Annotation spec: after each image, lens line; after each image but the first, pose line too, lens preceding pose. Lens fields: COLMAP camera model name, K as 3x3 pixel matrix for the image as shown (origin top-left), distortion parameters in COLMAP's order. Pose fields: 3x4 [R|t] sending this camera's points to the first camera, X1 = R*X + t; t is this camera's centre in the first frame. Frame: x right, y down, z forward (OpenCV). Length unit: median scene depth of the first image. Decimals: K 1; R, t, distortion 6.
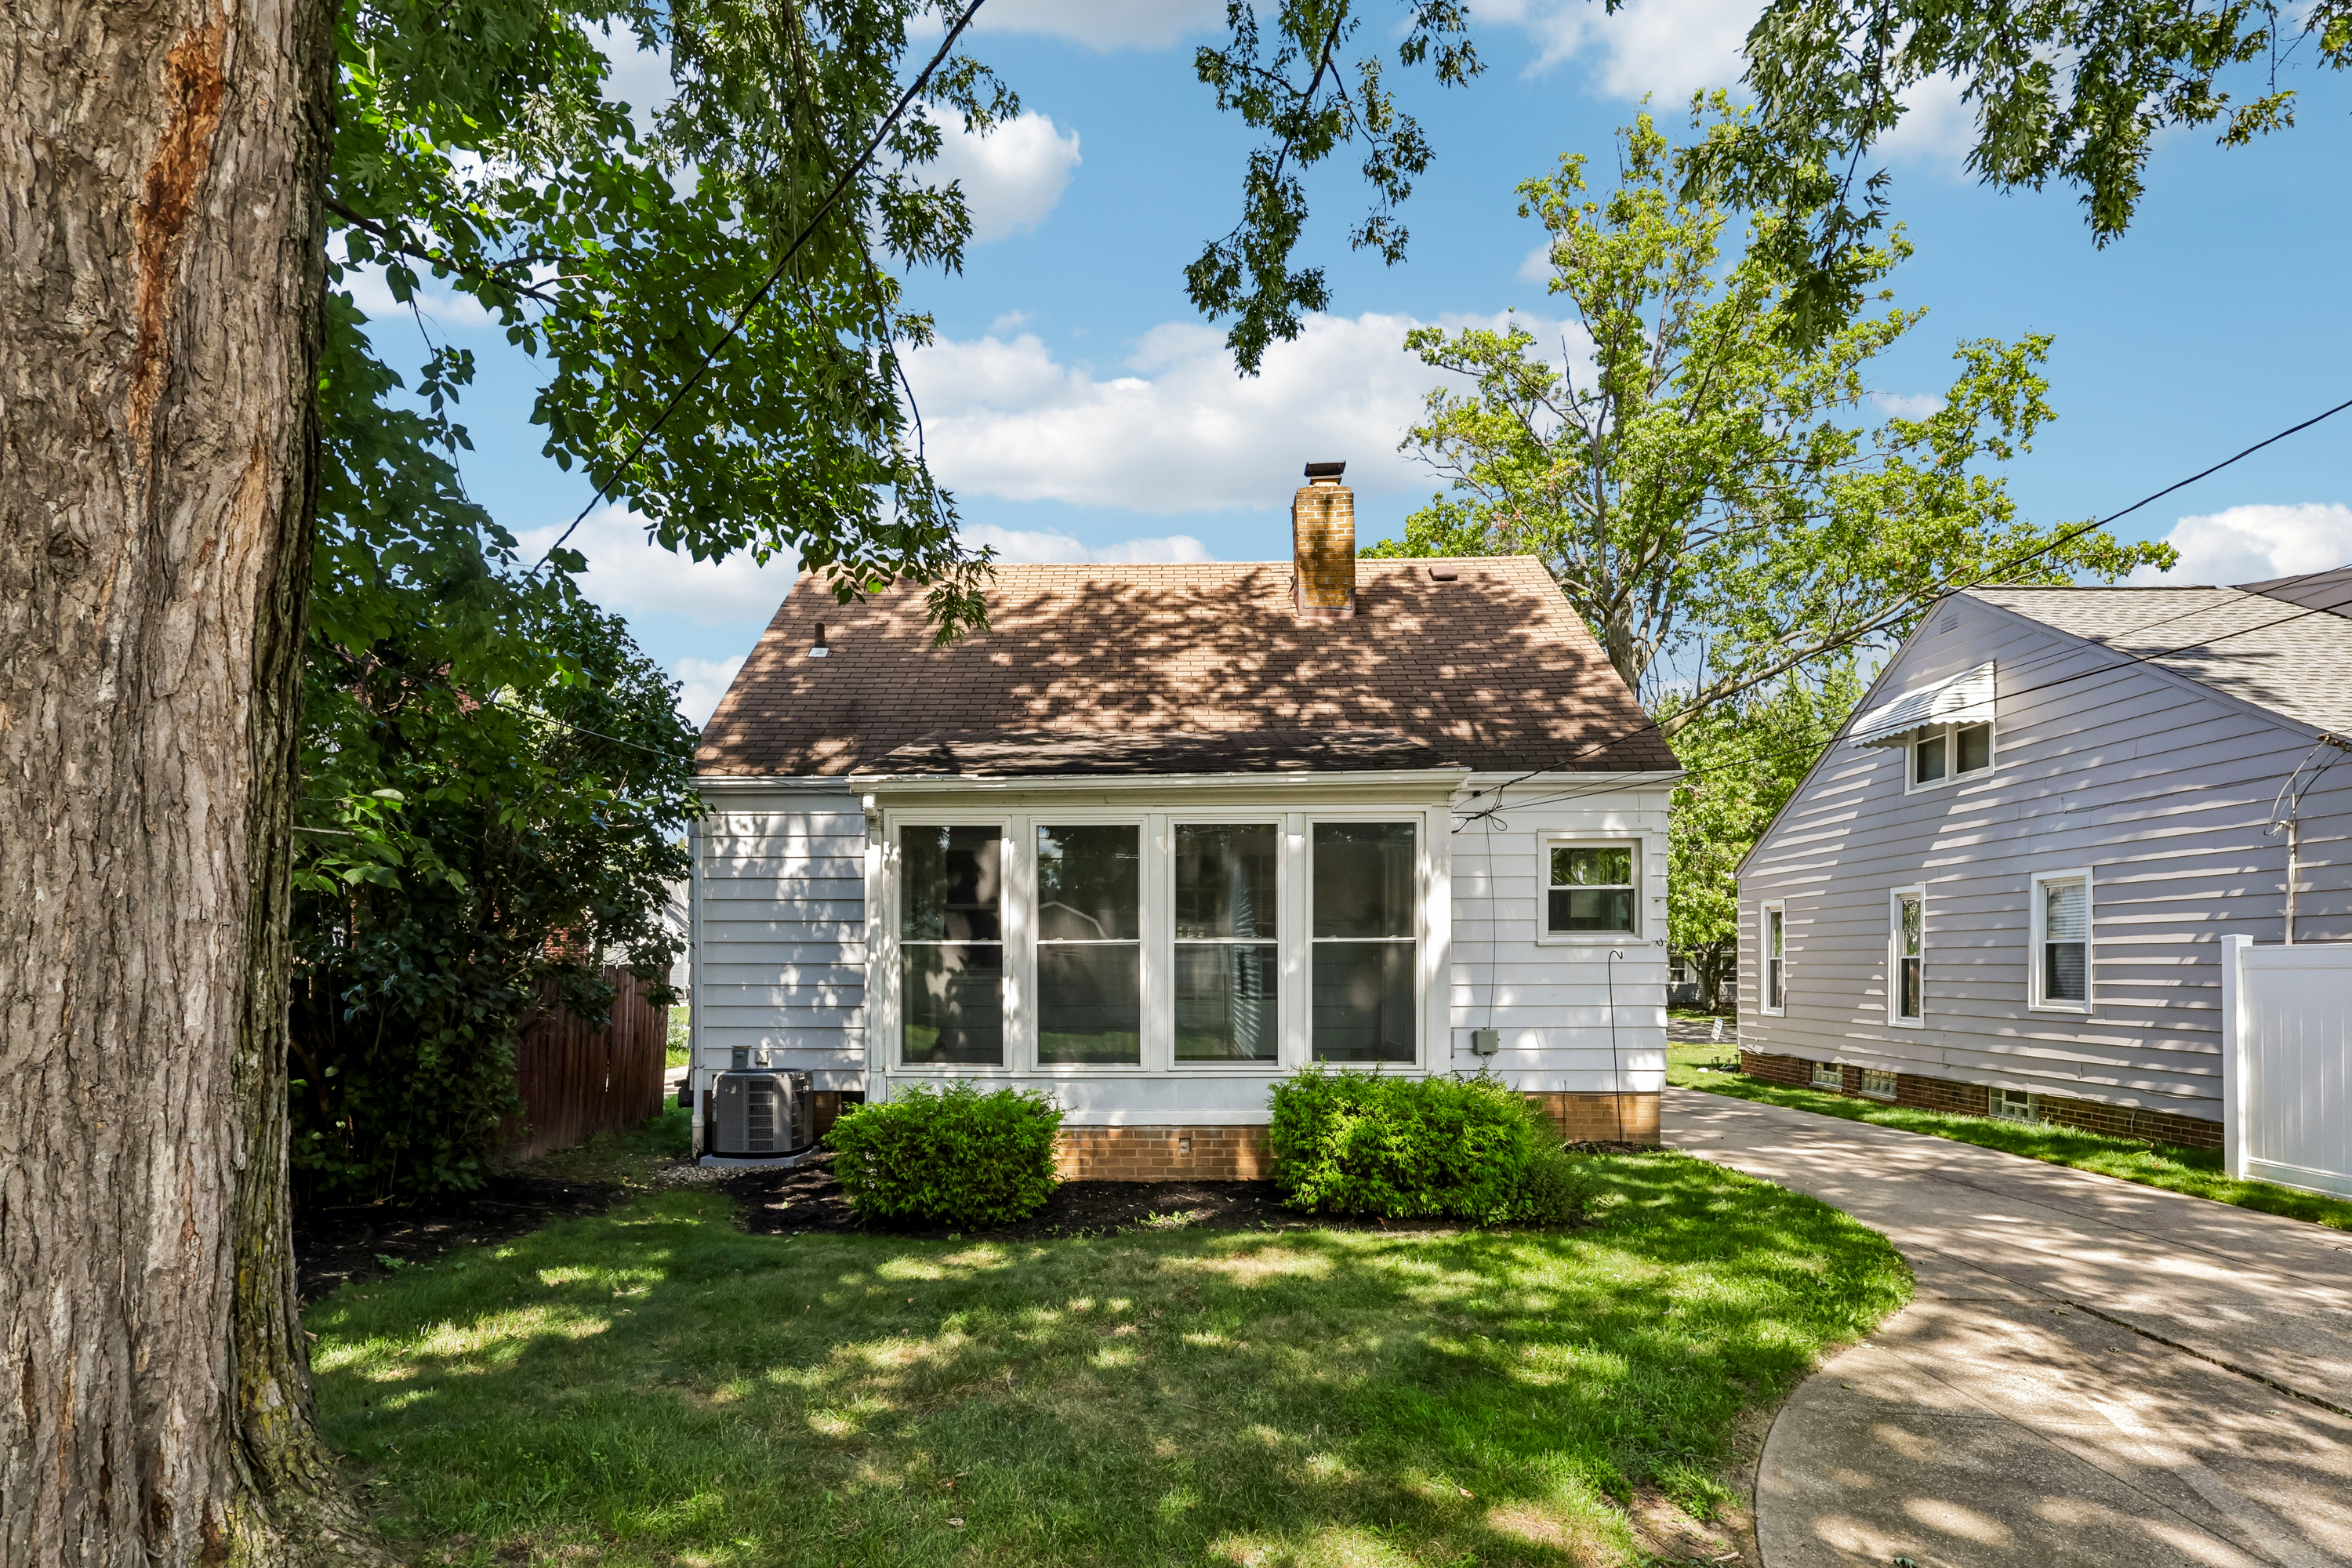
lens RADIAL K [[1079.5, 0, 1157.7], [0, 1079.5, 967.8], [0, 0, 1]] dist [-0.005377, 0.002762]
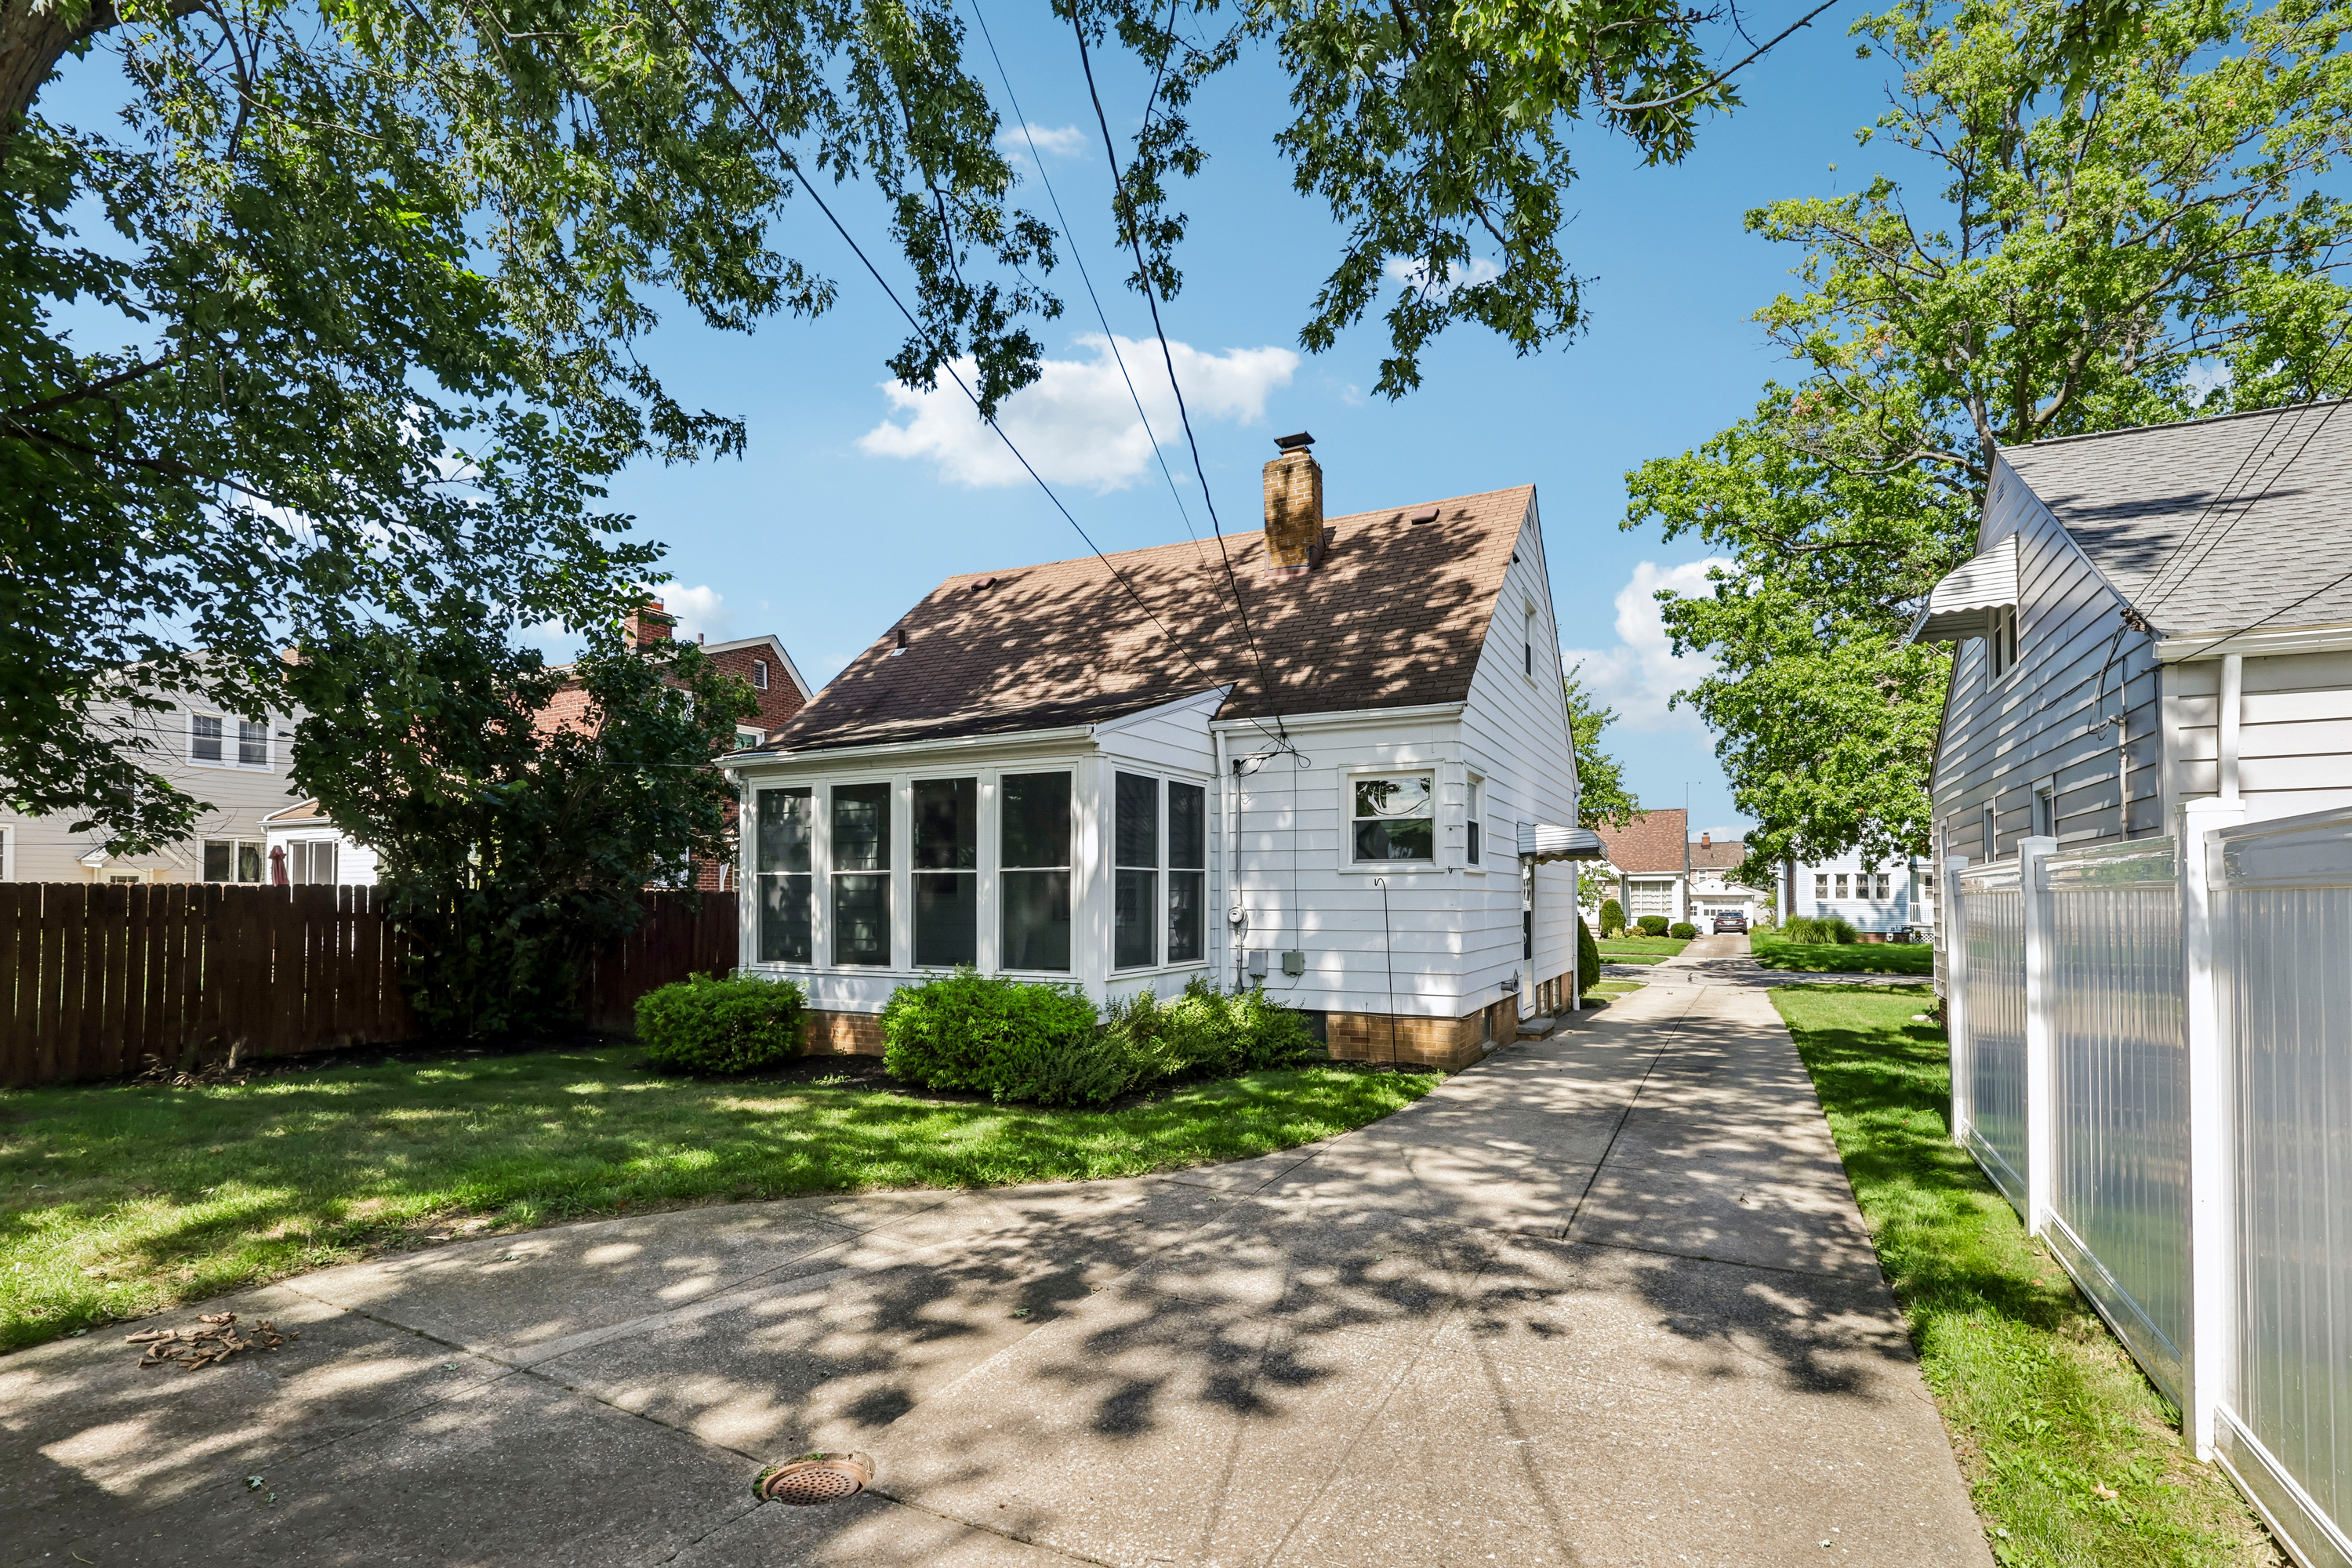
lens RADIAL K [[1079.5, 0, 1262.6], [0, 1079.5, 871.6], [0, 0, 1]] dist [-0.005377, 0.002762]
pose [[0.913348, -0.006311, -0.407130, 0.921583], [-0.004295, 0.999675, -0.025132, 0.006139], [0.407157, 0.024703, 0.913024, -0.005975]]
